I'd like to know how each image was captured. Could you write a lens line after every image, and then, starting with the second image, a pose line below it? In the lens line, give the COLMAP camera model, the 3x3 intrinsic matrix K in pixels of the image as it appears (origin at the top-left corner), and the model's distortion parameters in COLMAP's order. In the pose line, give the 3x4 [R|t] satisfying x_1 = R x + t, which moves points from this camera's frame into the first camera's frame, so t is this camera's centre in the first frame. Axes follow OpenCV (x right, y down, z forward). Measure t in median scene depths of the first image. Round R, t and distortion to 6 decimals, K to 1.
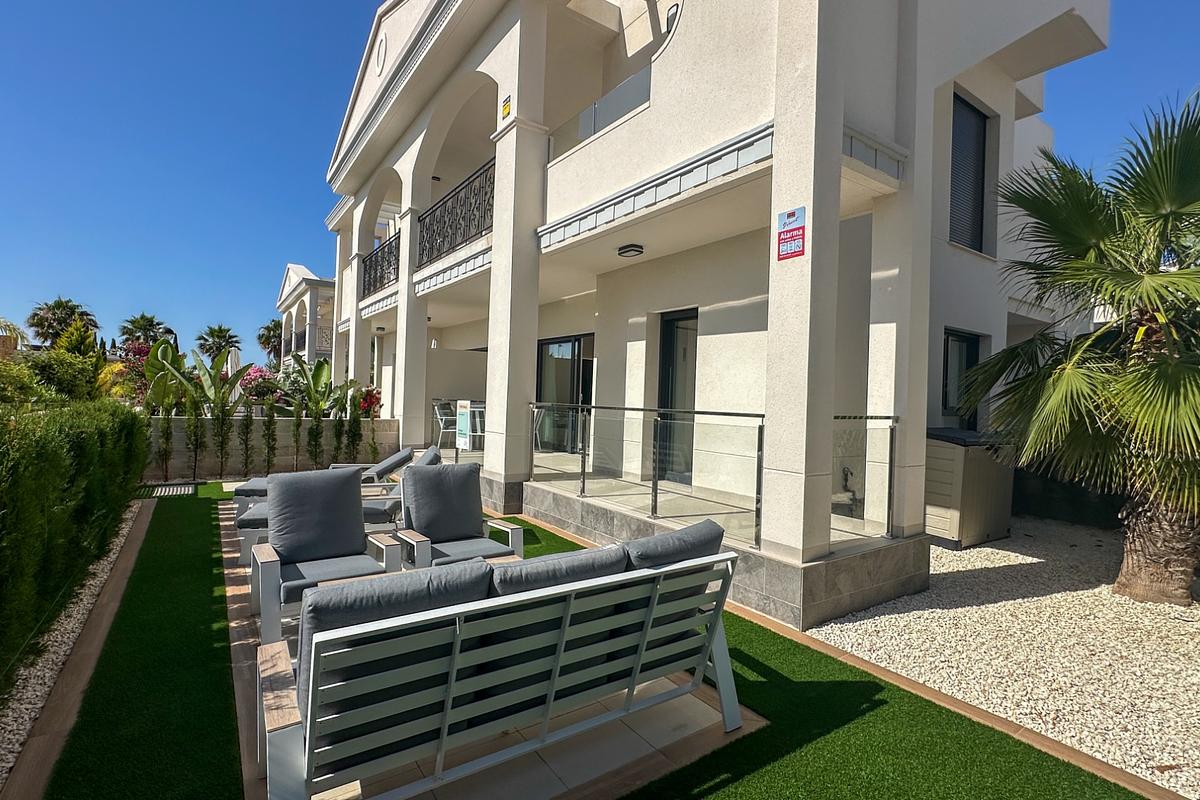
lens RADIAL K [[566.8, 0, 603.1], [0, 566.8, 397.9], [0, 0, 1]] dist [0.001449, -0.000224]
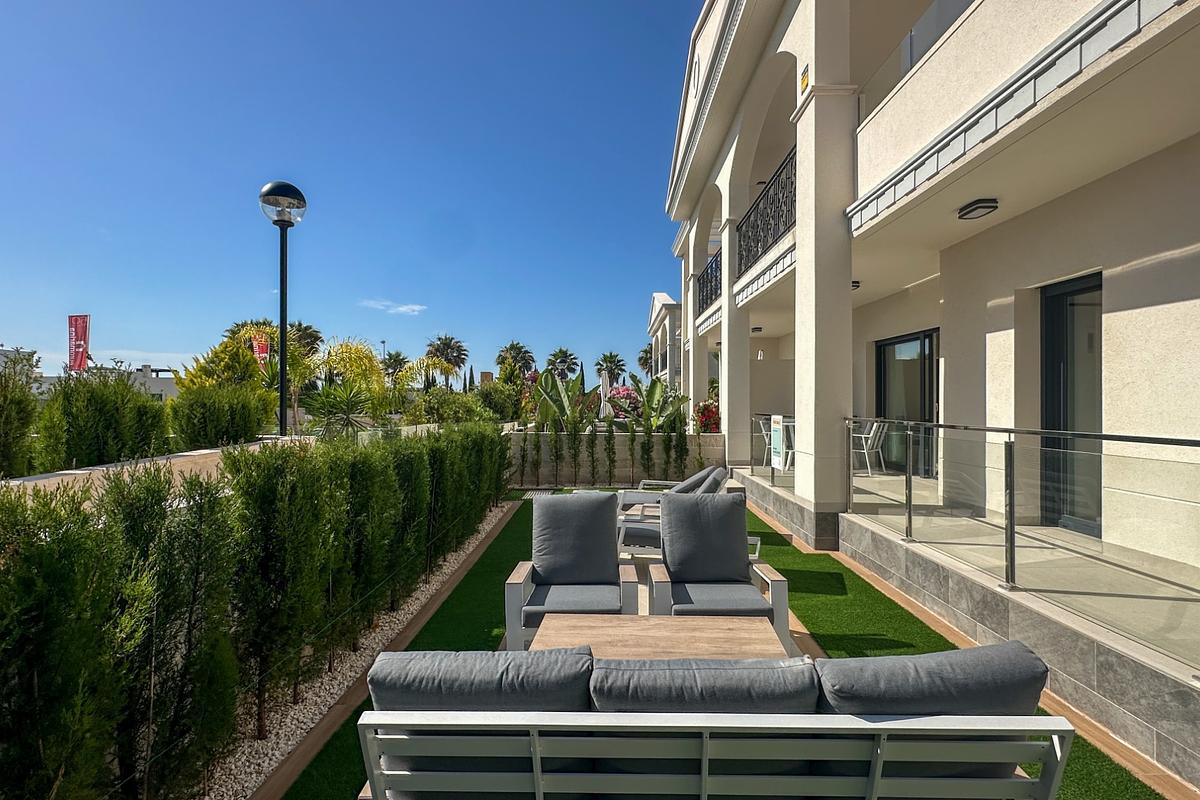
lens RADIAL K [[566.8, 0, 603.1], [0, 566.8, 397.9], [0, 0, 1]] dist [0.001449, -0.000224]
pose [[0.808927, -0.034454, -0.586899, 0.070699], [0.024300, 0.999388, -0.025176, -0.008284], [0.587407, 0.006104, 0.809269, 0.111245]]
